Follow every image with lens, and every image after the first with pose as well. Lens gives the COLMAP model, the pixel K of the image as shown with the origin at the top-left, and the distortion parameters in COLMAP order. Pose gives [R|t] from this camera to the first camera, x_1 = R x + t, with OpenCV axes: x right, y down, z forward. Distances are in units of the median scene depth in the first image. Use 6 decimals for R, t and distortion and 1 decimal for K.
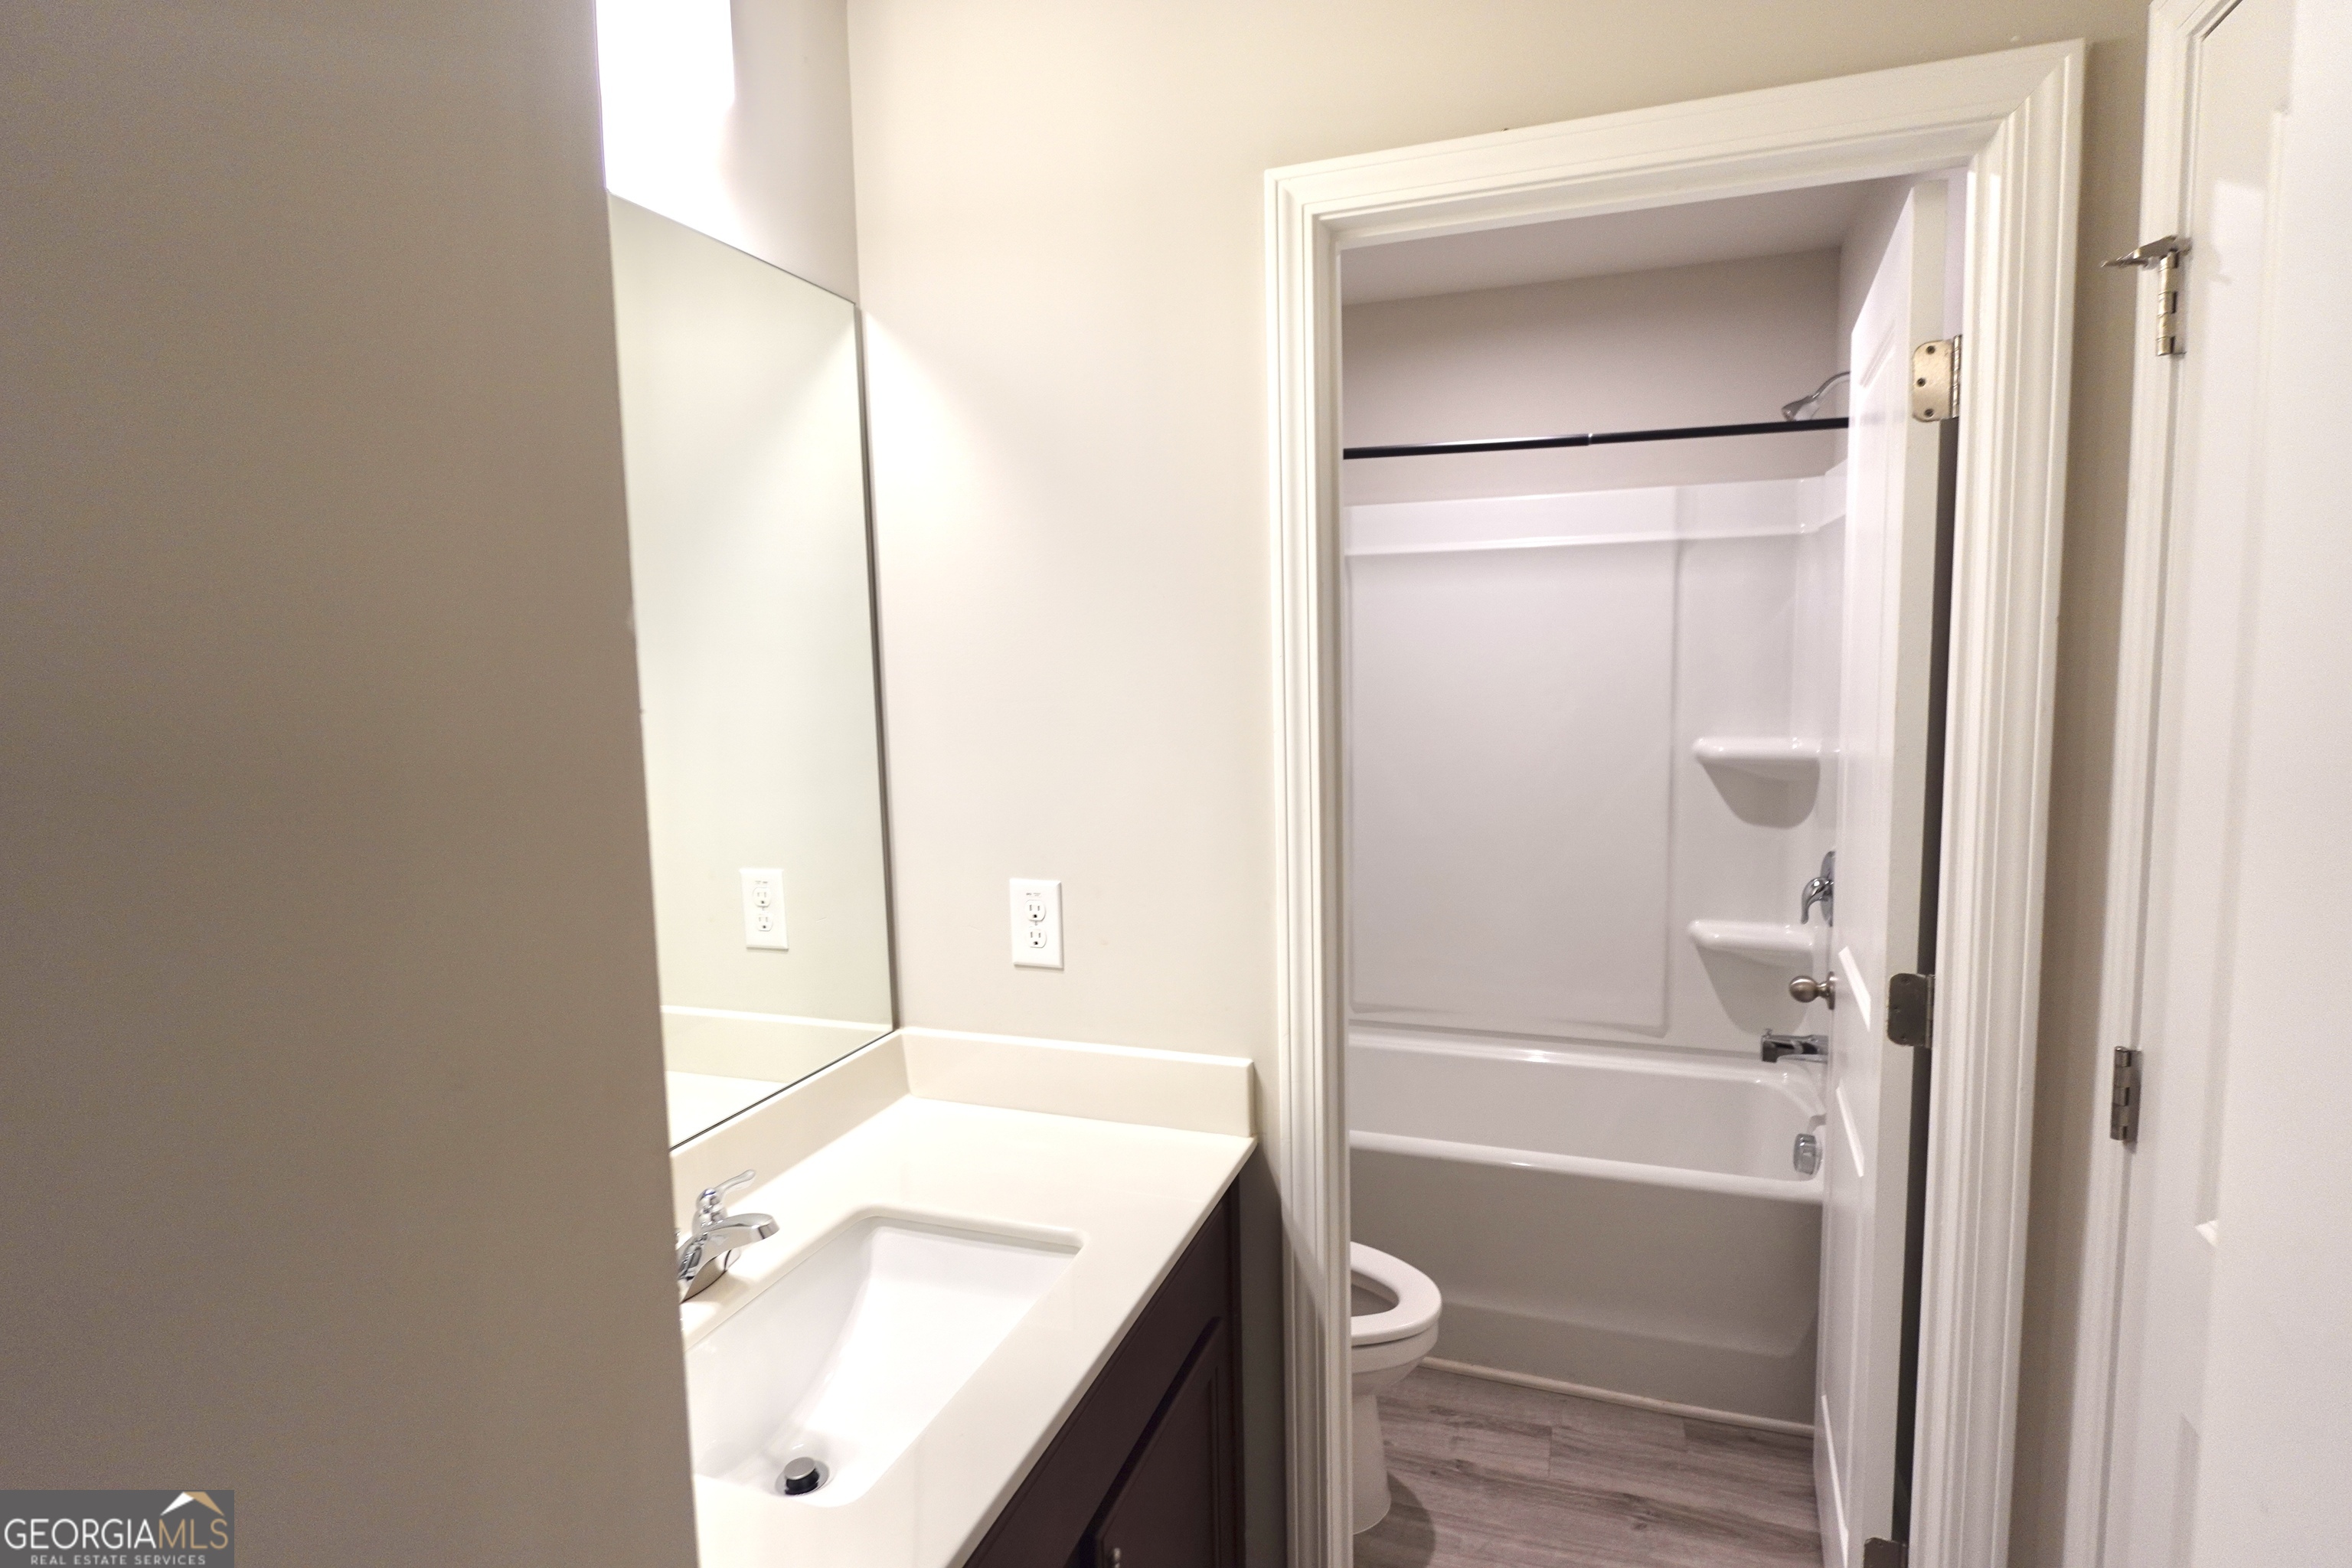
lens RADIAL K [[1190.4, 0, 1185.5], [0, 1190.4, 775.1], [0, 0, 1]] dist [0.000217, 0.000070]
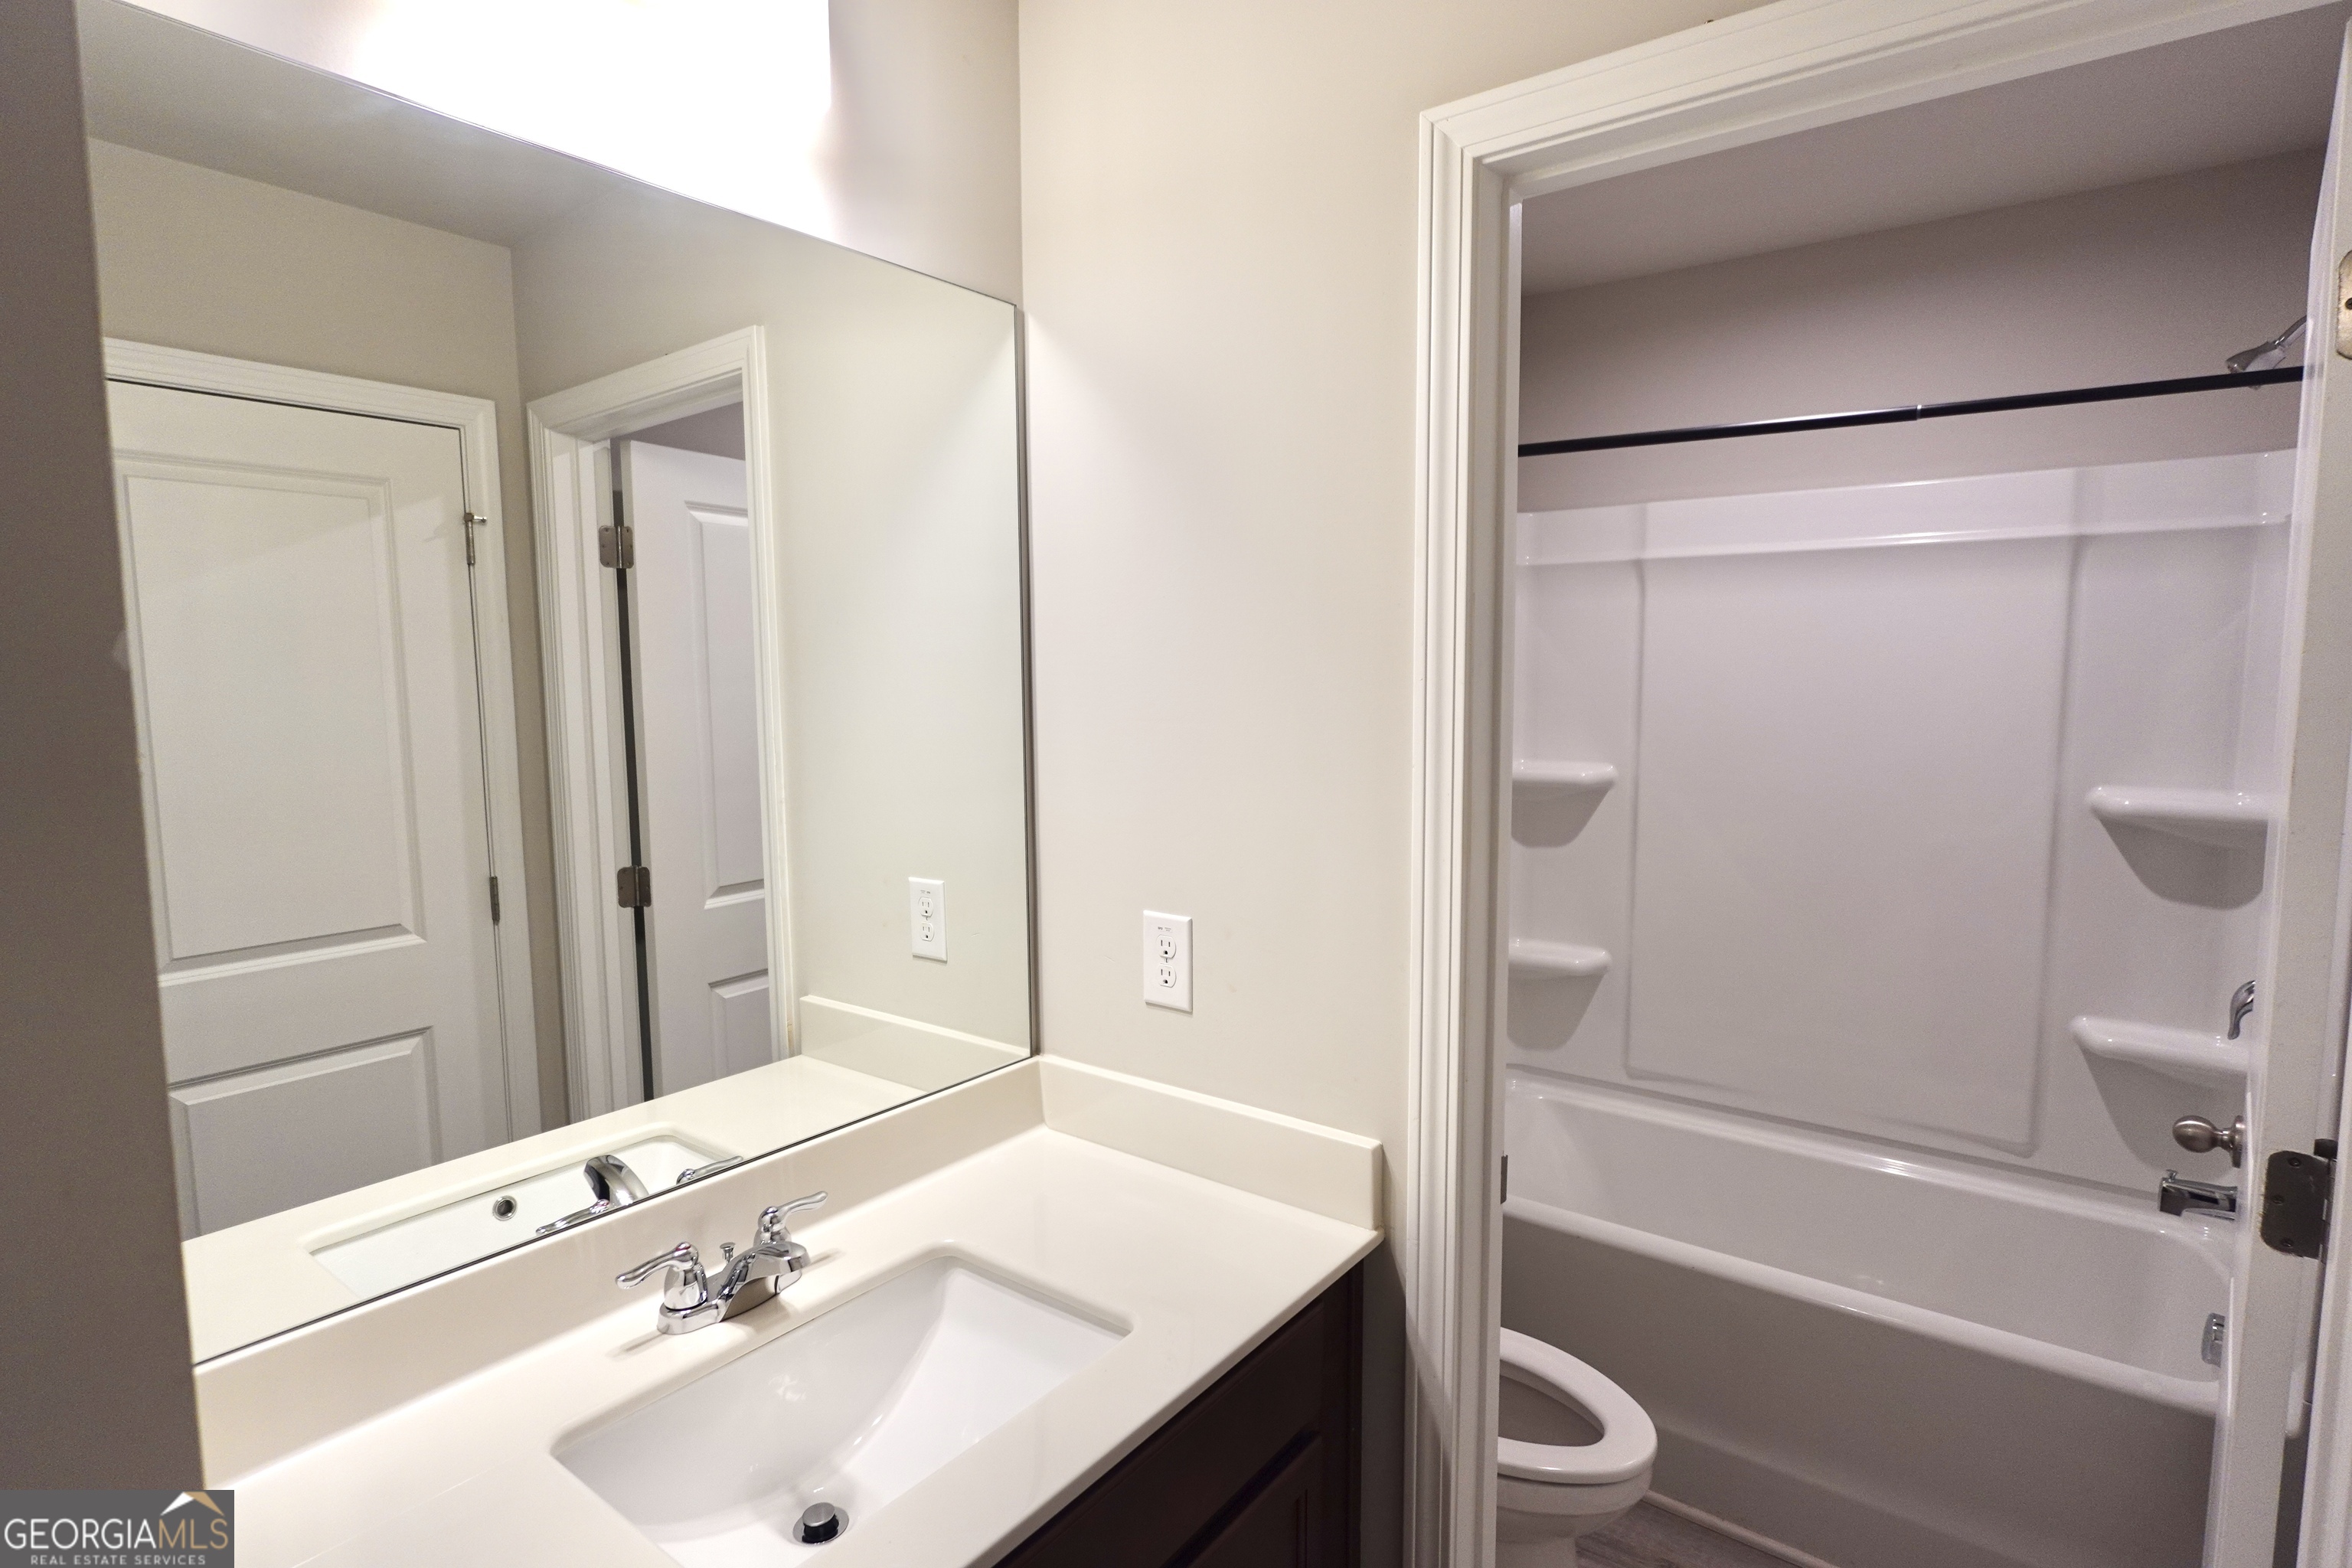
lens RADIAL K [[1191.7, 0, 1176.7], [0, 1191.7, 777.1], [0, 0, 1]] dist [-0.000384, -0.001315]
pose [[0.953149, 0.045316, -0.299088, 0.138349], [-0.046091, 0.998927, 0.004464, -0.020378], [0.298970, 0.009531, 0.954215, 0.104749]]
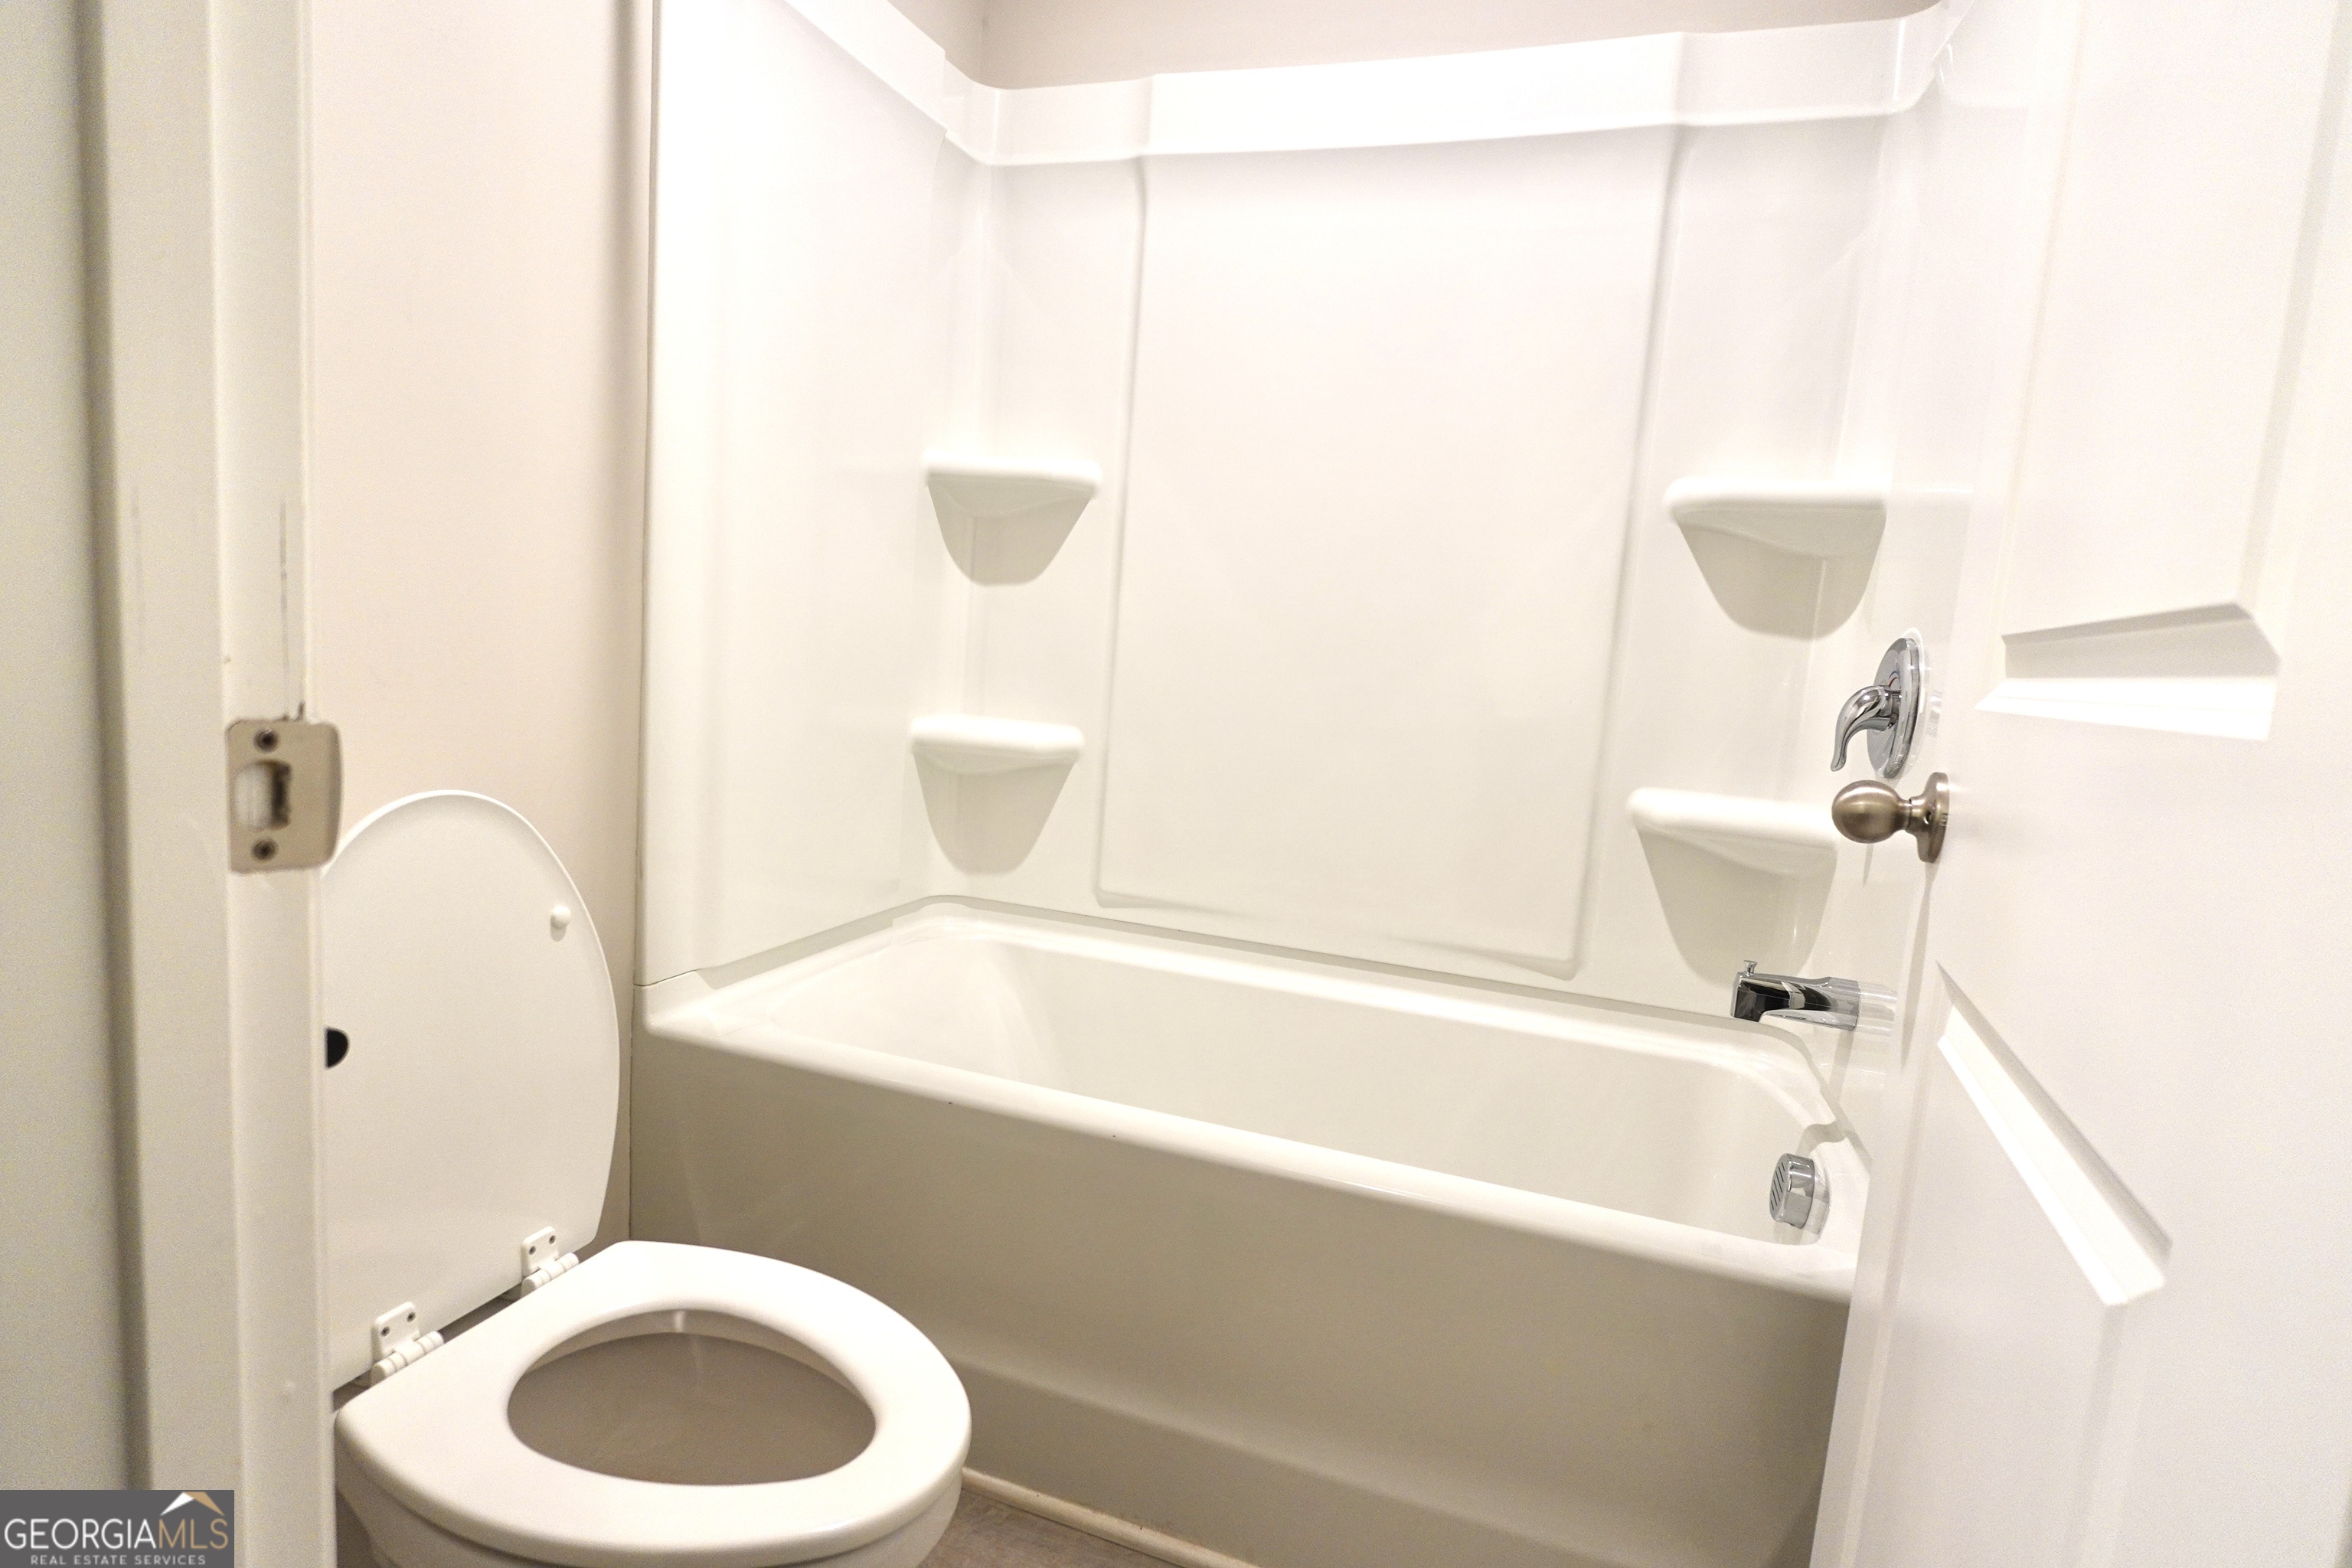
lens RADIAL K [[1191.7, 0, 1176.7], [0, 1191.7, 777.1], [0, 0, 1]] dist [-0.000384, -0.001315]
pose [[0.995591, 0.092702, 0.014285, 0.301374], [-0.092968, 0.995482, 0.019289, 0.205392], [-0.012432, -0.020532, 0.999712, 0.652880]]
